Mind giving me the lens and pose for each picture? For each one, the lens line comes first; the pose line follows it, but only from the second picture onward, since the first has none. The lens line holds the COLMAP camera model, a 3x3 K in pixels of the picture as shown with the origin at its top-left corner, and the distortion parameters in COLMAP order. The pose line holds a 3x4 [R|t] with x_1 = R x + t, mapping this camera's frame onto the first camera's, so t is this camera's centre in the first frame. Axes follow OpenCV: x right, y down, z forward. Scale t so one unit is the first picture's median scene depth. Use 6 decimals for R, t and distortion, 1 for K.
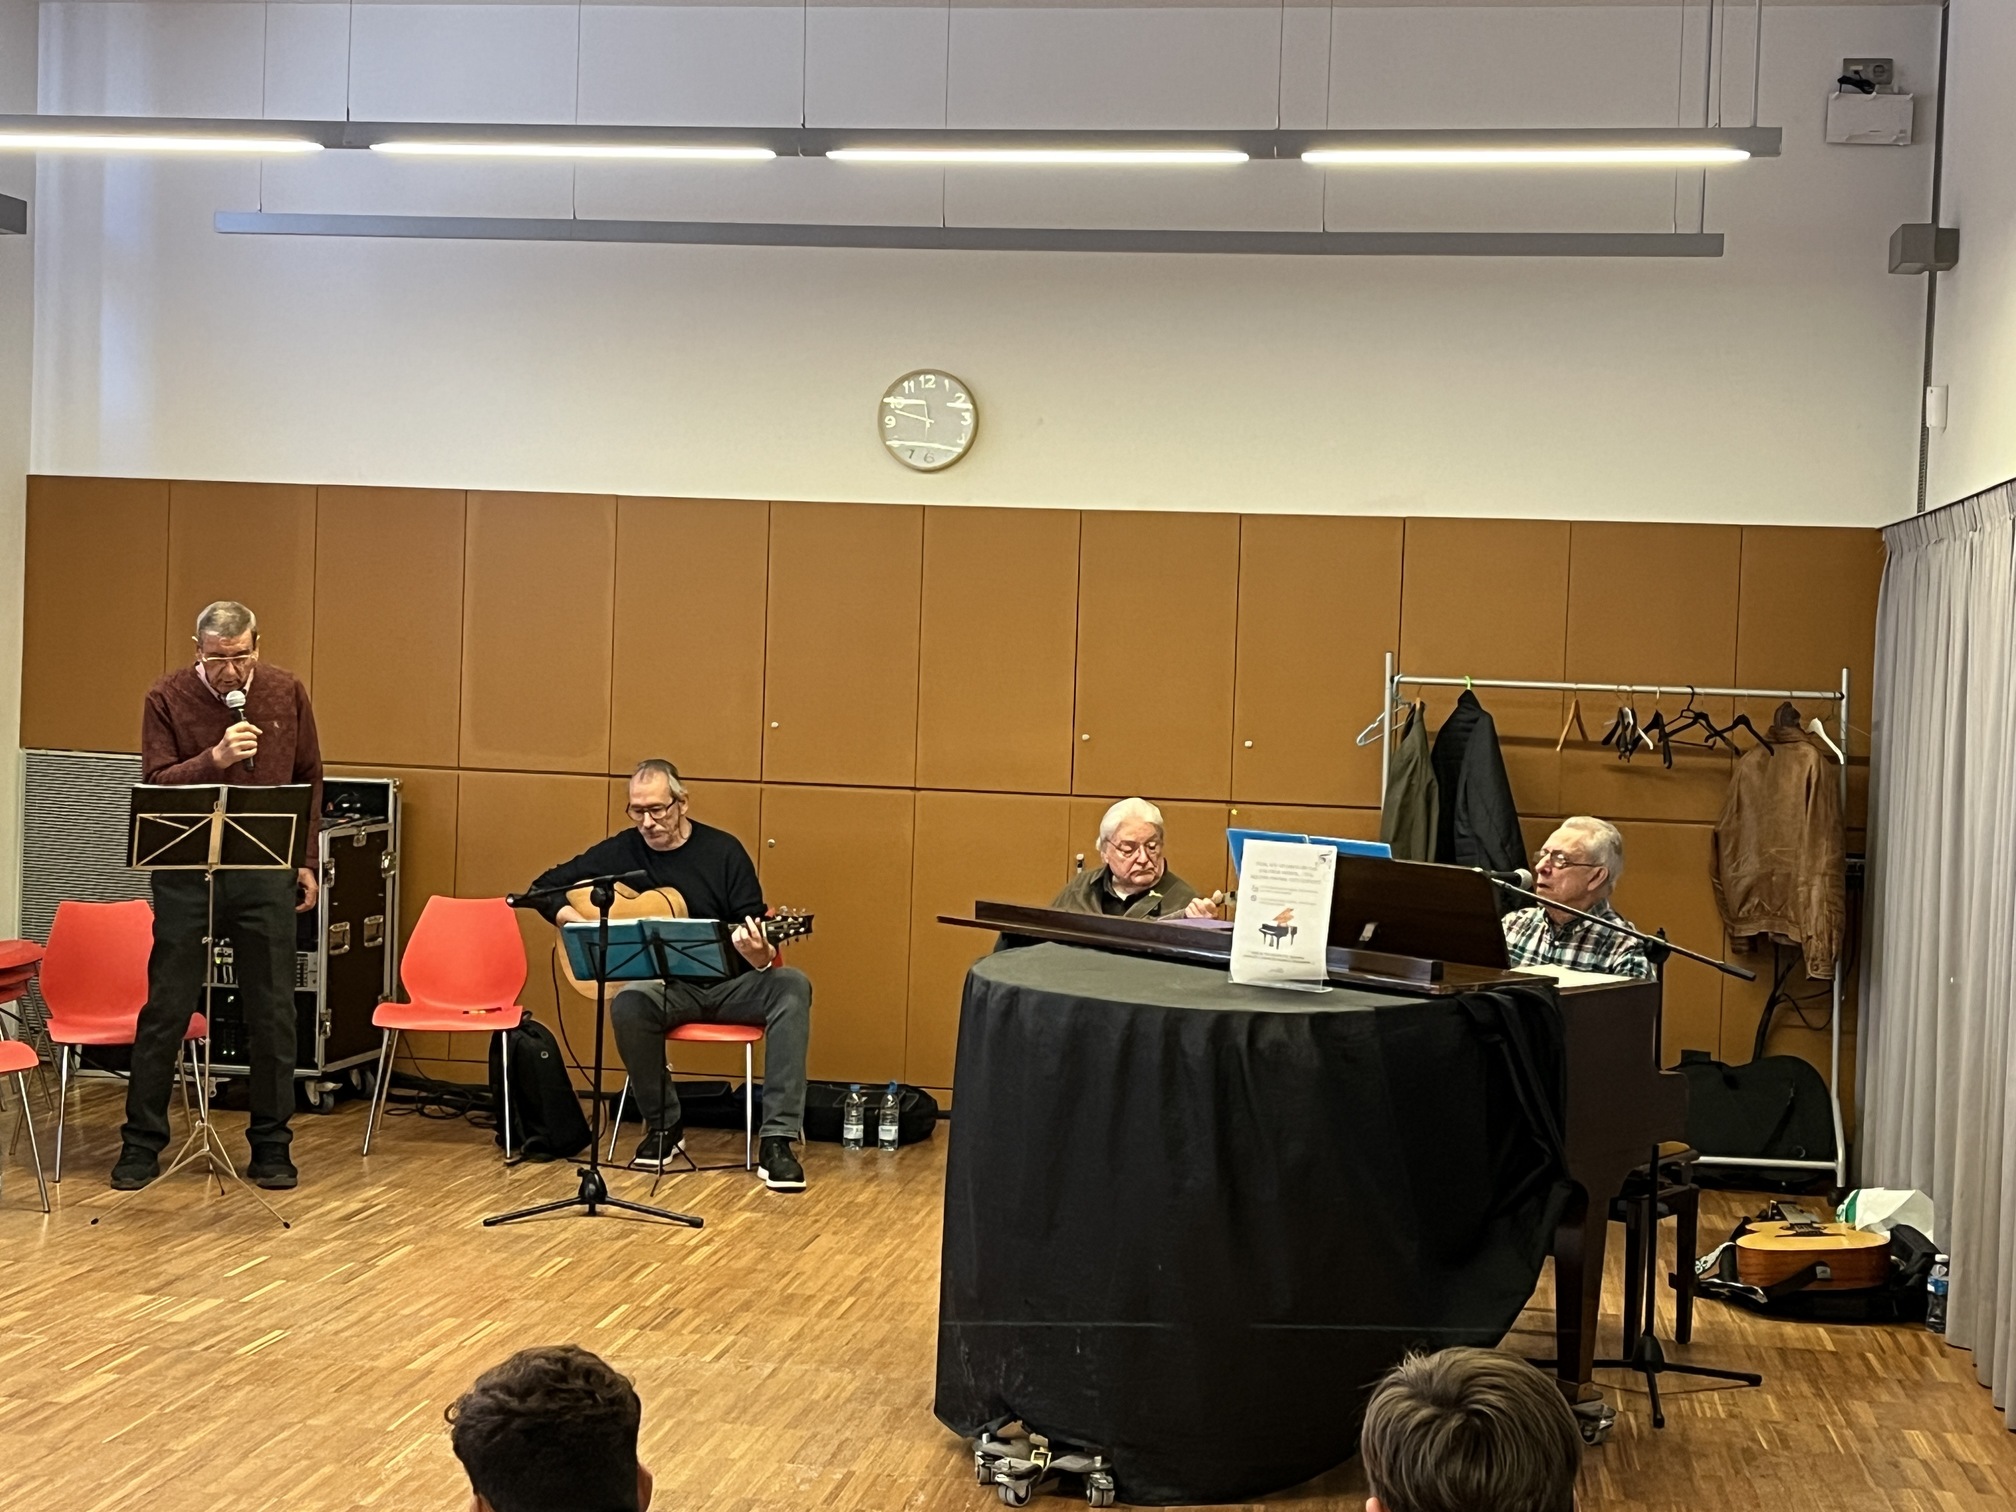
lens RADIAL K [[3007.6, 0, 1008.0], [0, 3007.6, 756.0], [0, 0, 1]] dist [0.215577, -0.848826]
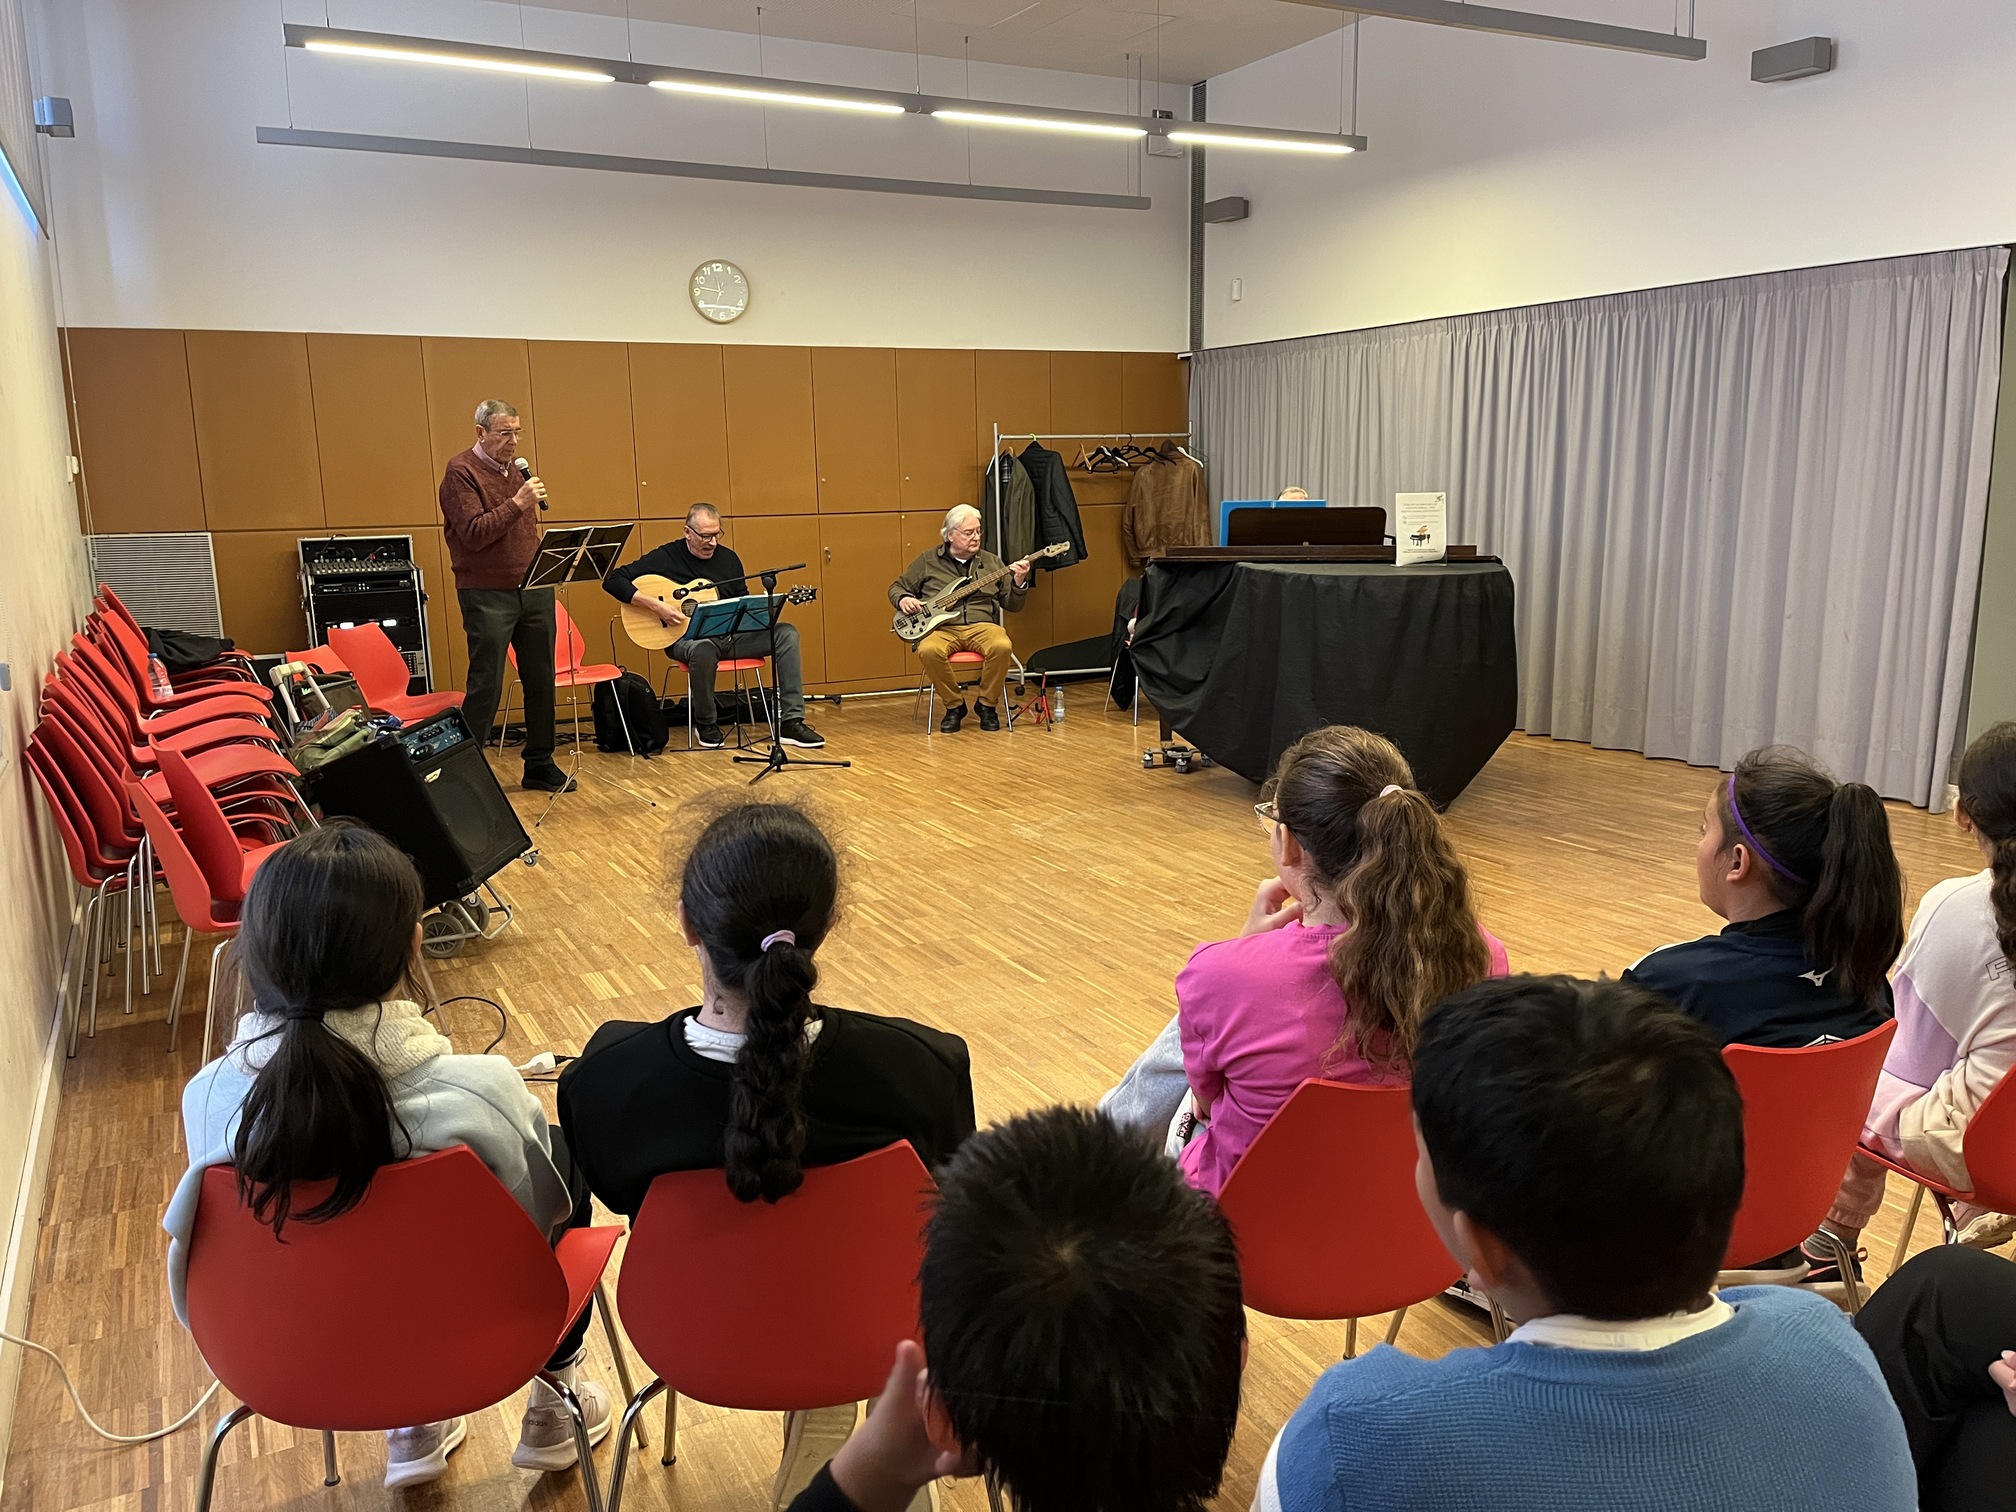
lens RADIAL K [[1528.8, 0, 1014.6], [0, 1528.8, 757.2], [0, 0, 1]] dist [0.082073, -0.112066]
pose [[0.792455, -0.163865, 0.587506, -0.486079], [0.069571, 0.981232, 0.179841, -0.000823], [-0.605950, -0.101643, 0.788983, 0.225377]]
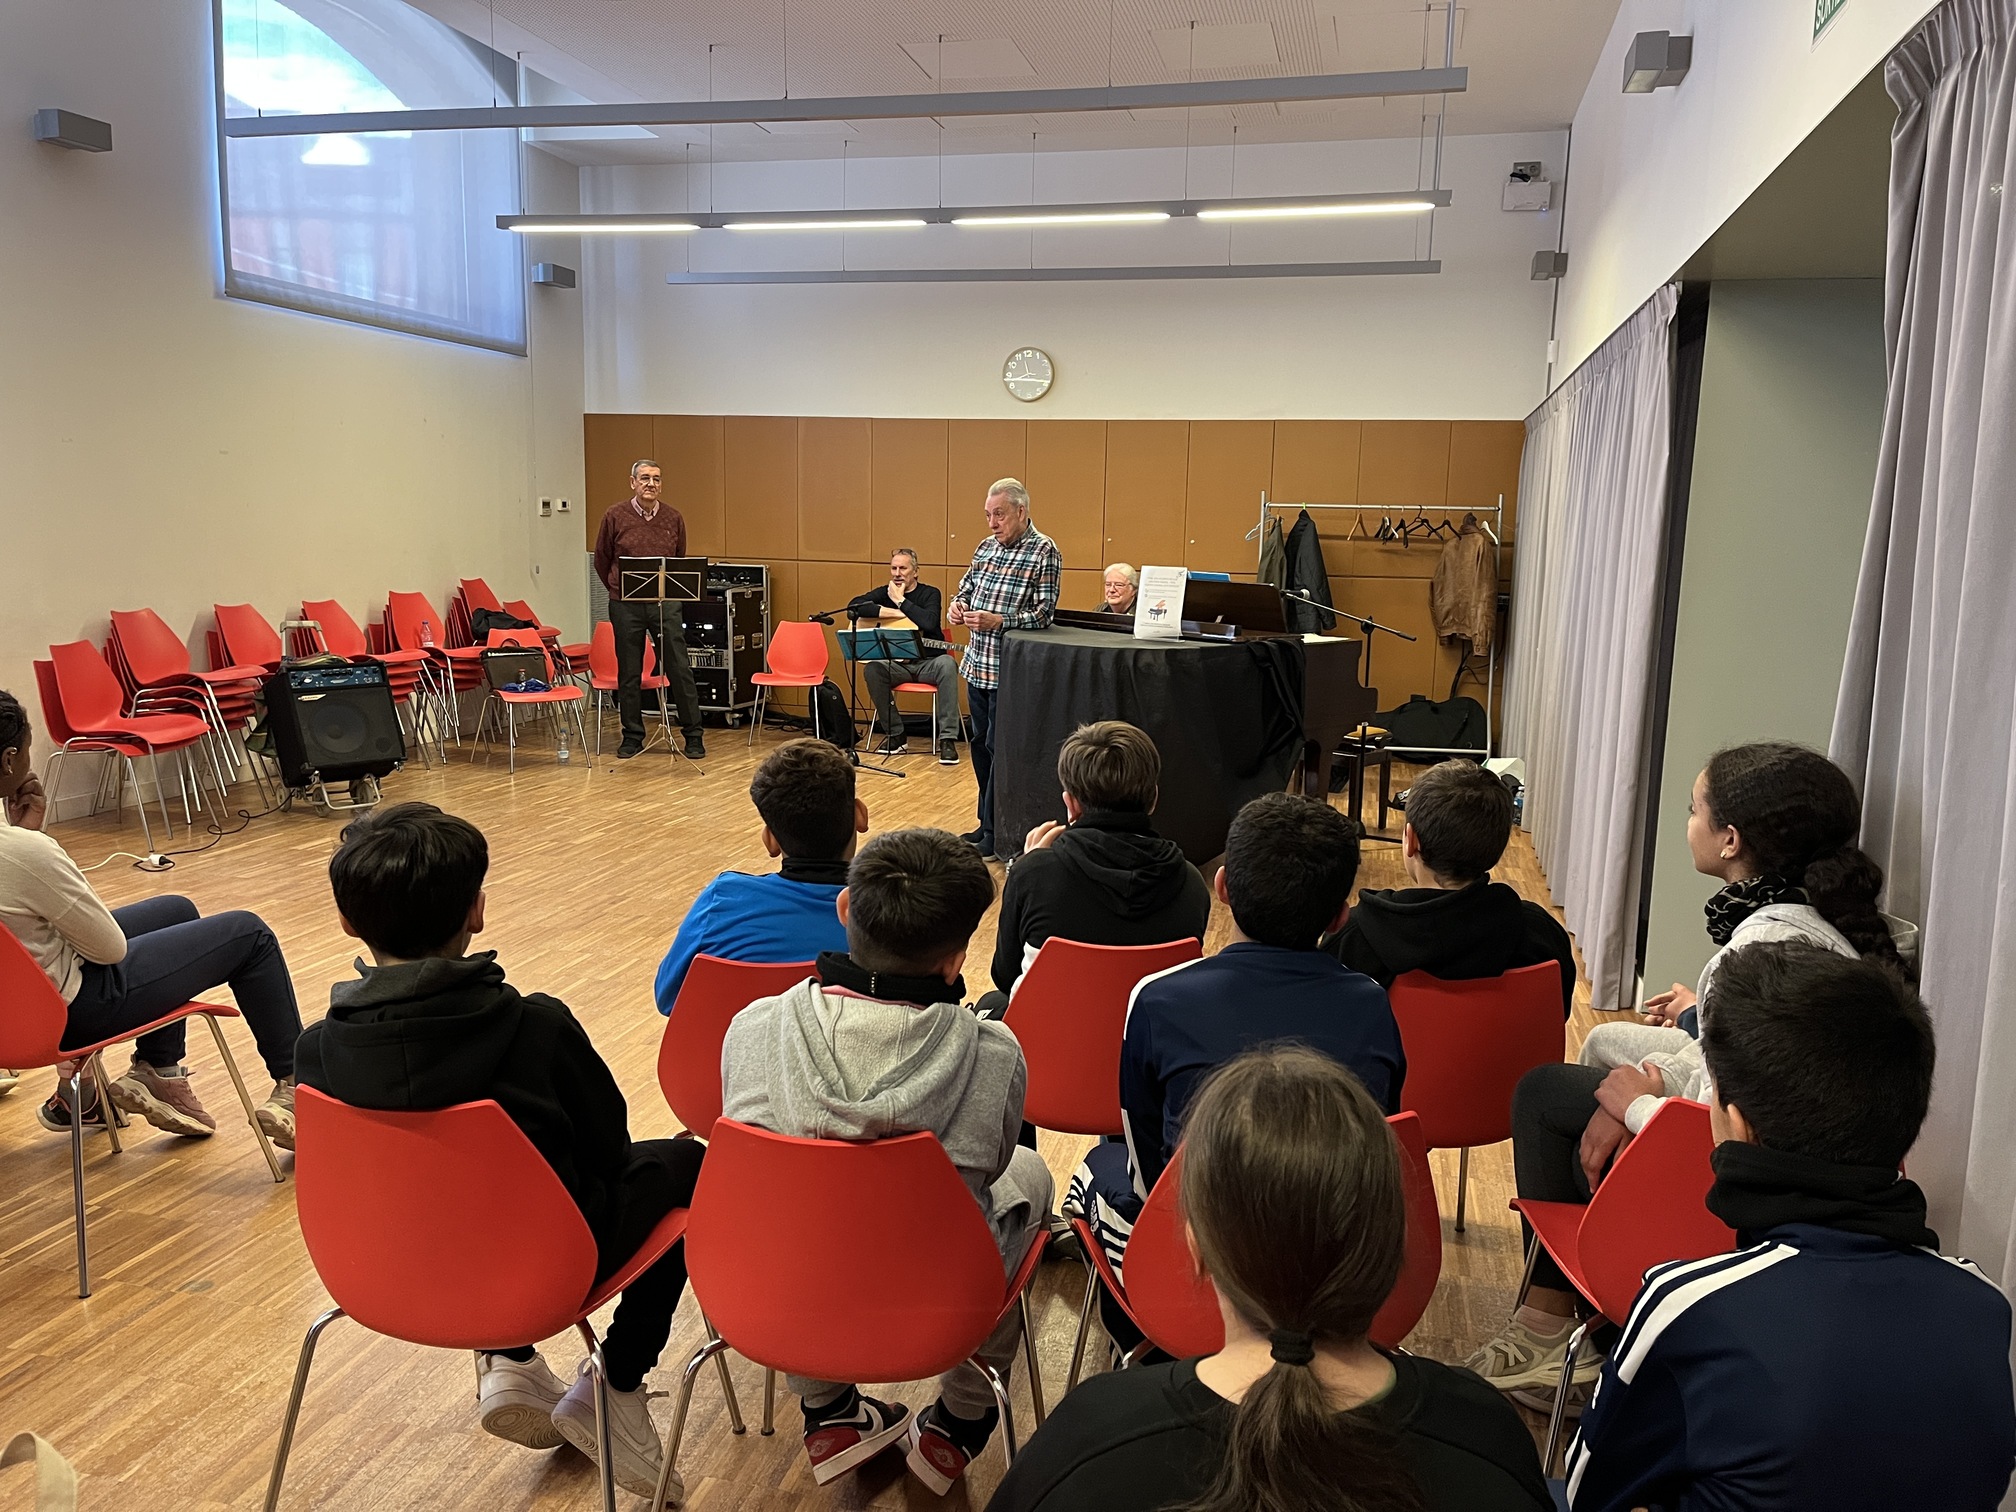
lens RADIAL K [[1528.2, 0, 1012.6], [0, 1528.2, 766.3], [0, 0, 1]] dist [0.084281, -0.111311]
pose [[0.996416, 0.001313, -0.084580, 0.052133], [0.008463, 0.993315, 0.115125, 0.027670], [0.084166, -0.115428, 0.989744, -0.007023]]
